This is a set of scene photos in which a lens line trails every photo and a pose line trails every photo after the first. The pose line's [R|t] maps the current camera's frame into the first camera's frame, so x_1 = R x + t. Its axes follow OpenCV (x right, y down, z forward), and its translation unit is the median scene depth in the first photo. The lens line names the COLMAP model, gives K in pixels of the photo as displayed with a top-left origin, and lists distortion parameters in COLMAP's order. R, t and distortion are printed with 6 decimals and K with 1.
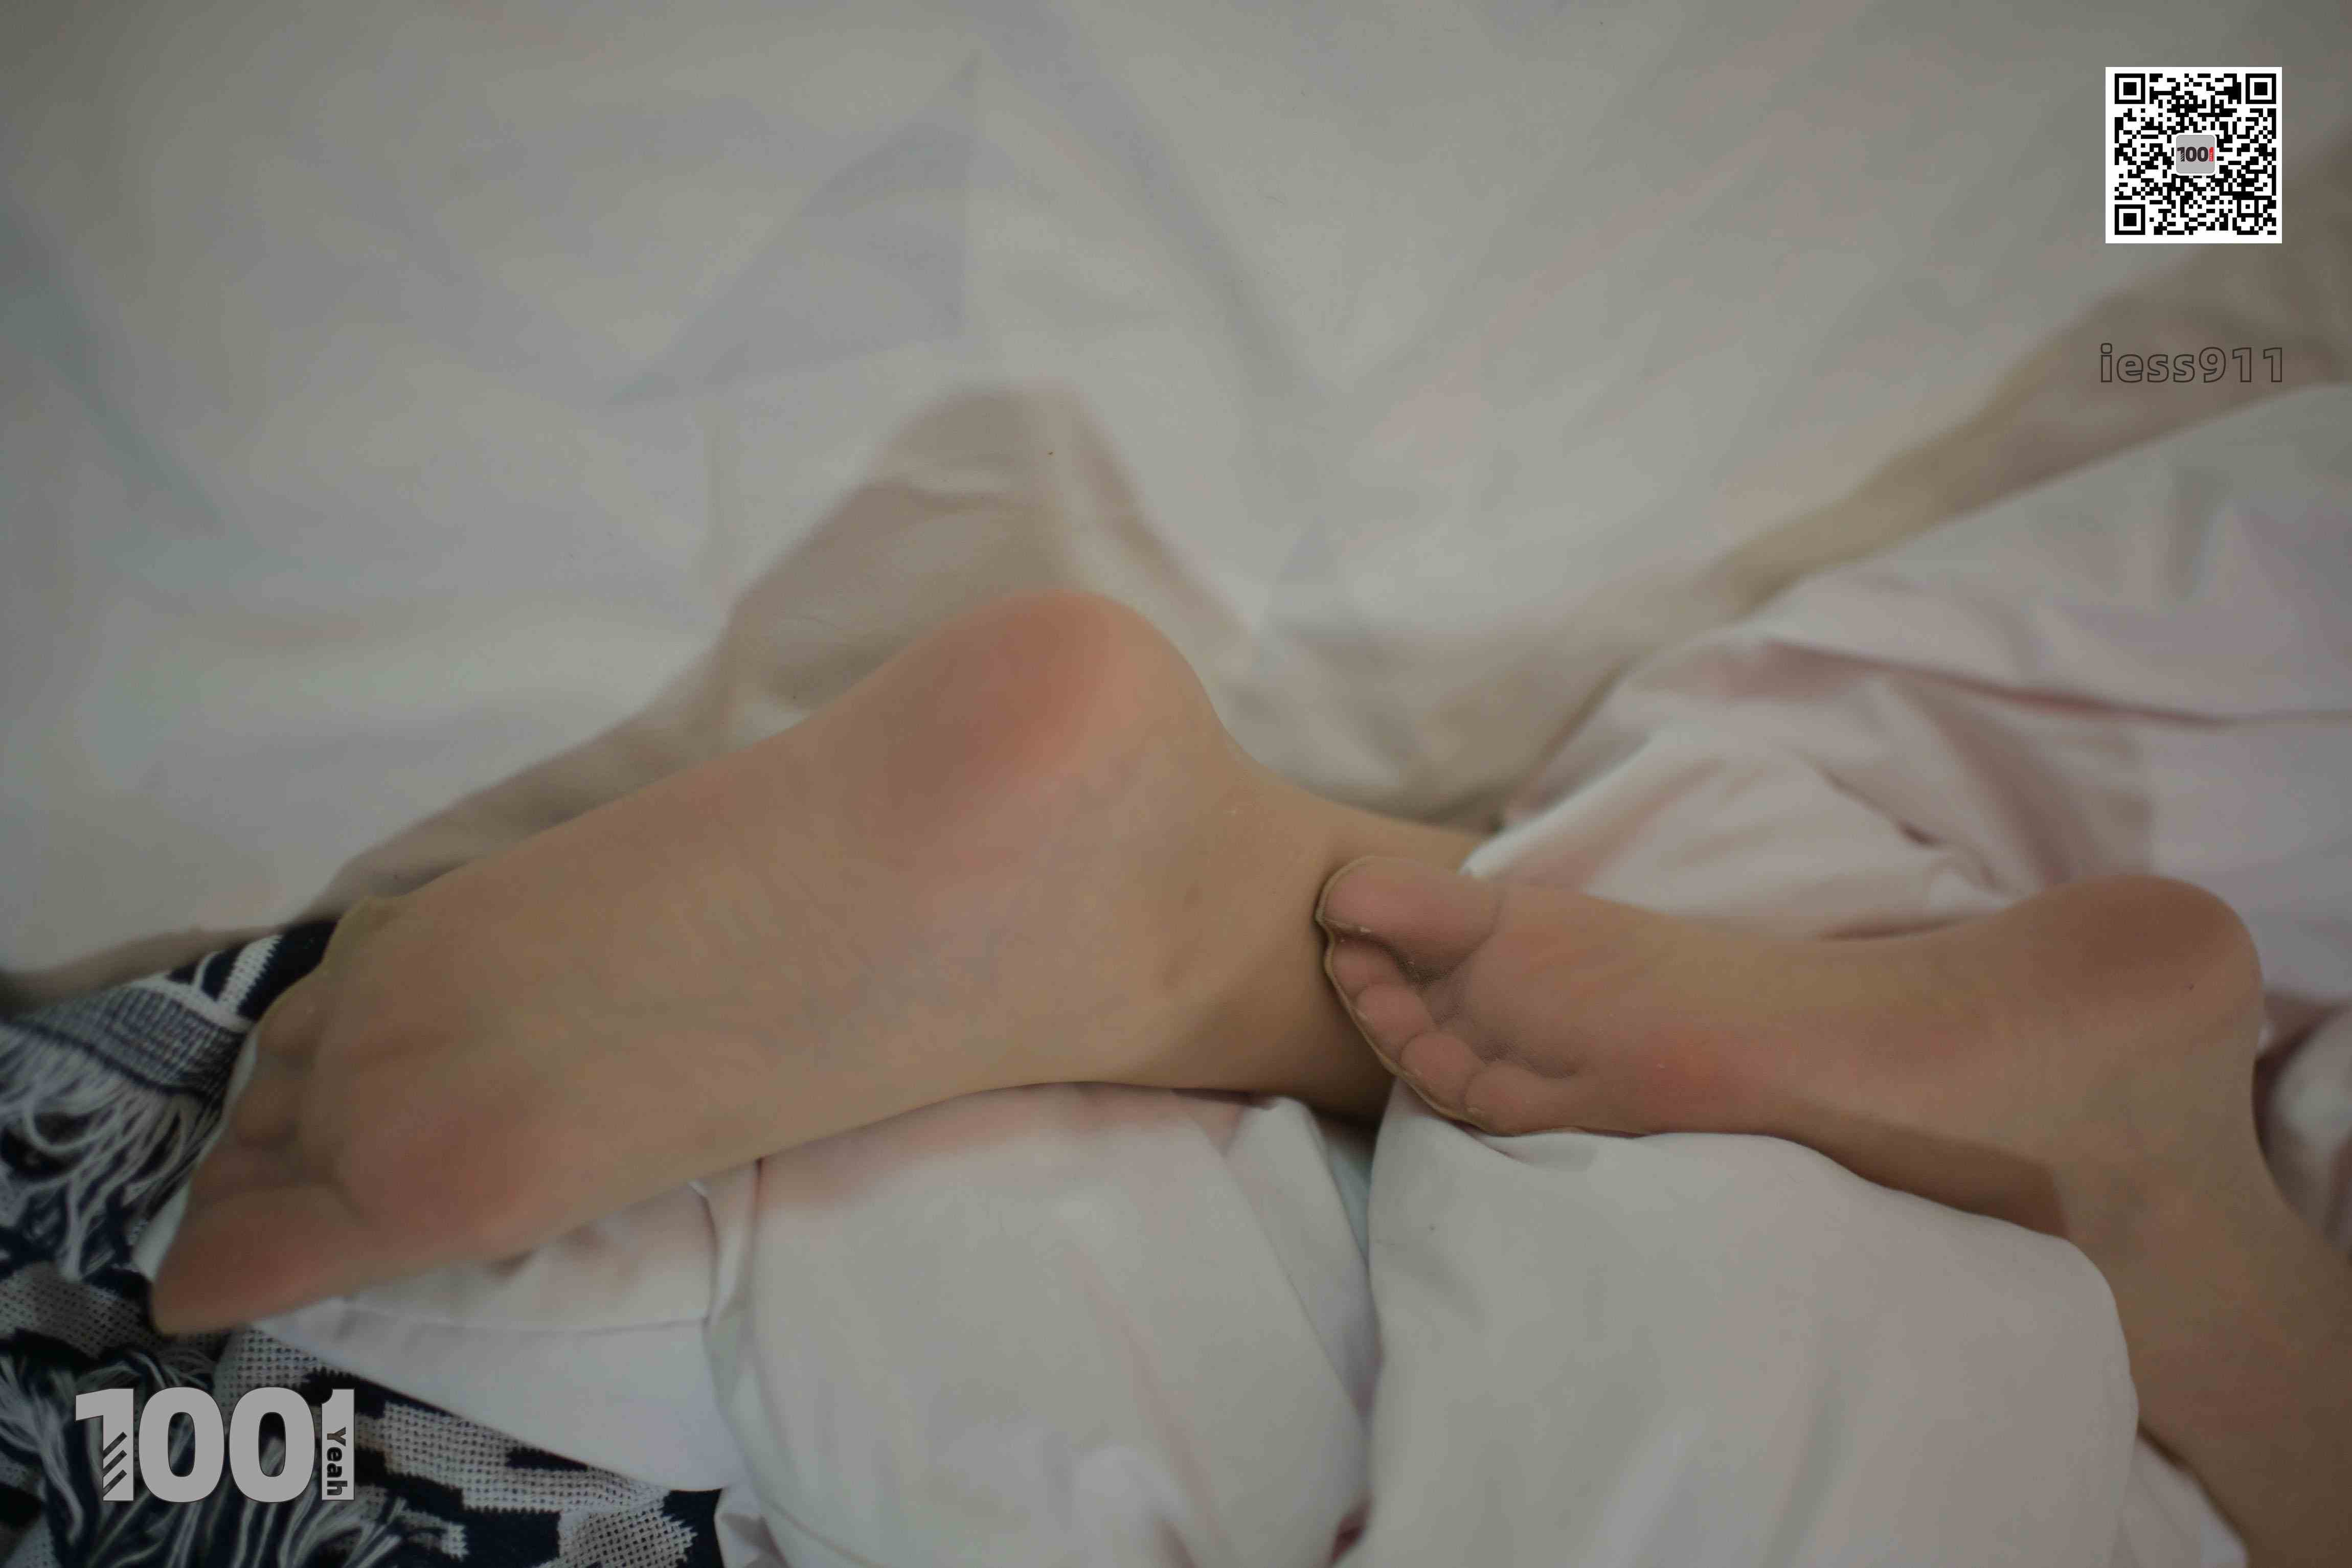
lens RADIAL K [[2429.8, 0, 1177.1], [0, 2429.8, 782.2], [0, 0, 1]] dist [0.038729, 0.000000]
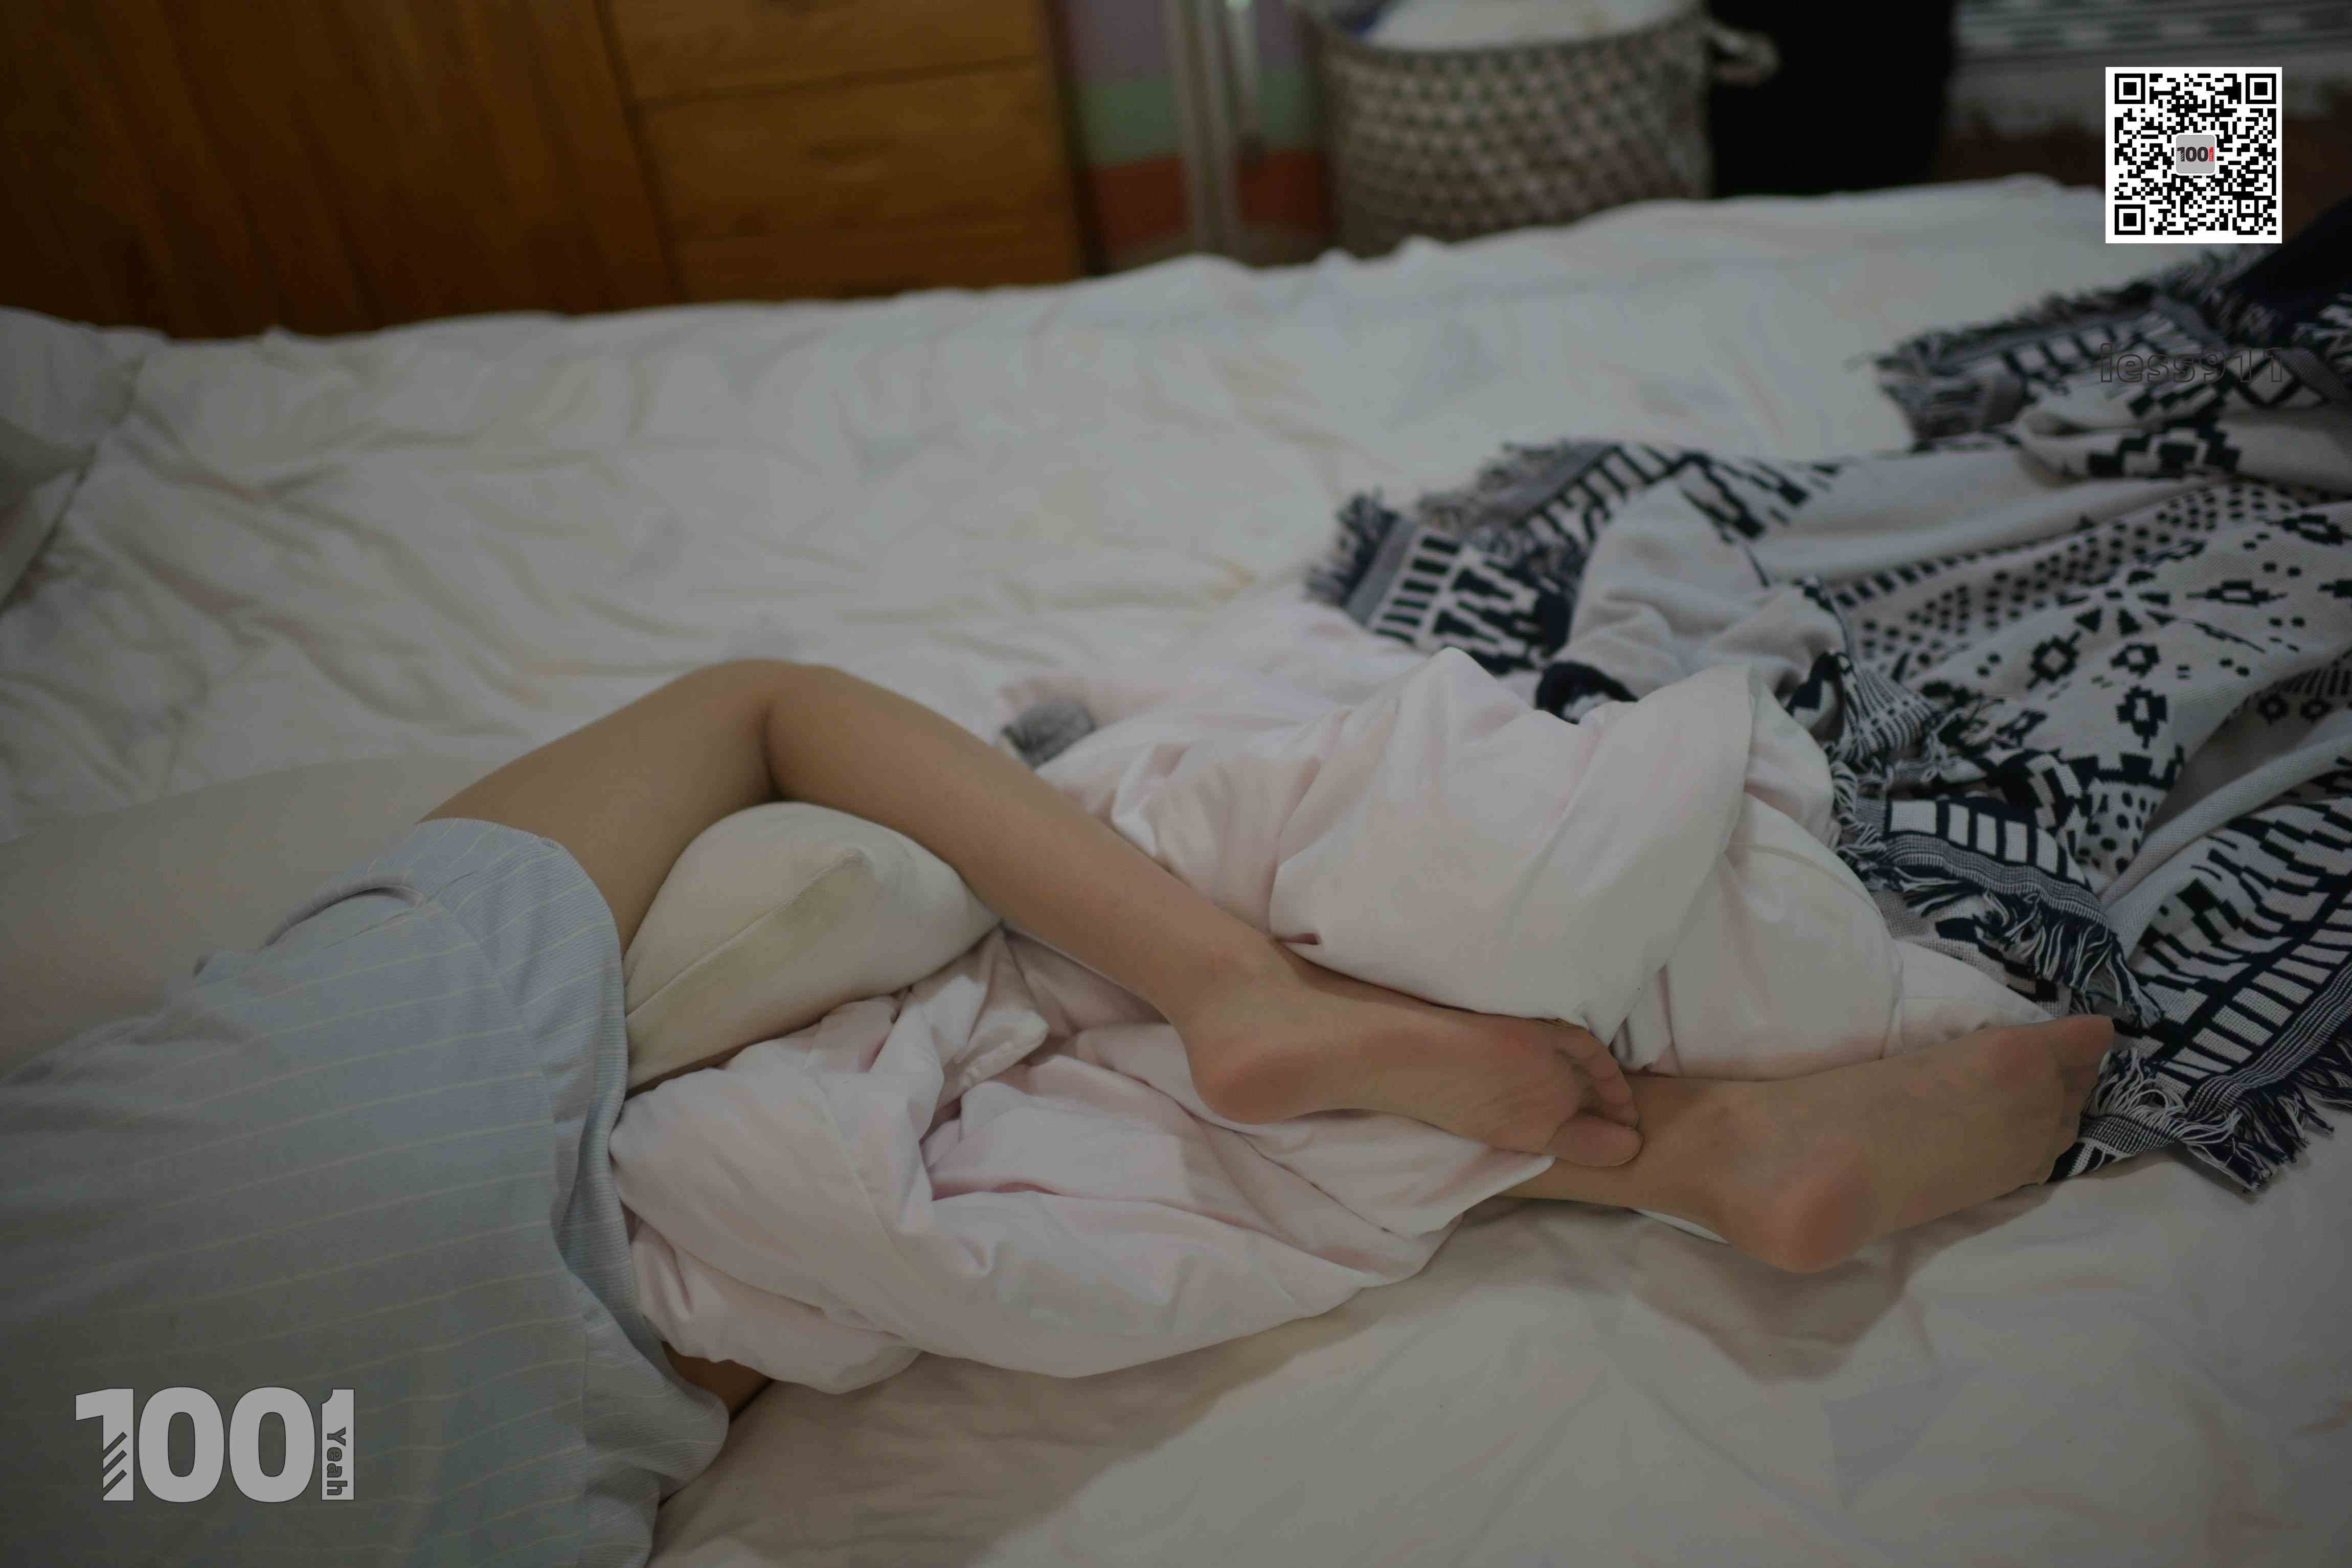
lens RADIAL K [[2429.8, 0, 1175.6], [0, 2429.8, 781.9], [0, 0, 1]] dist [0.038729, 0.000000]
pose [[-0.958386, -0.168176, -0.230680, 1.115625], [0.051545, -0.896716, 0.439595, -0.704800], [-0.280784, 0.409412, 0.868068, -1.022317]]
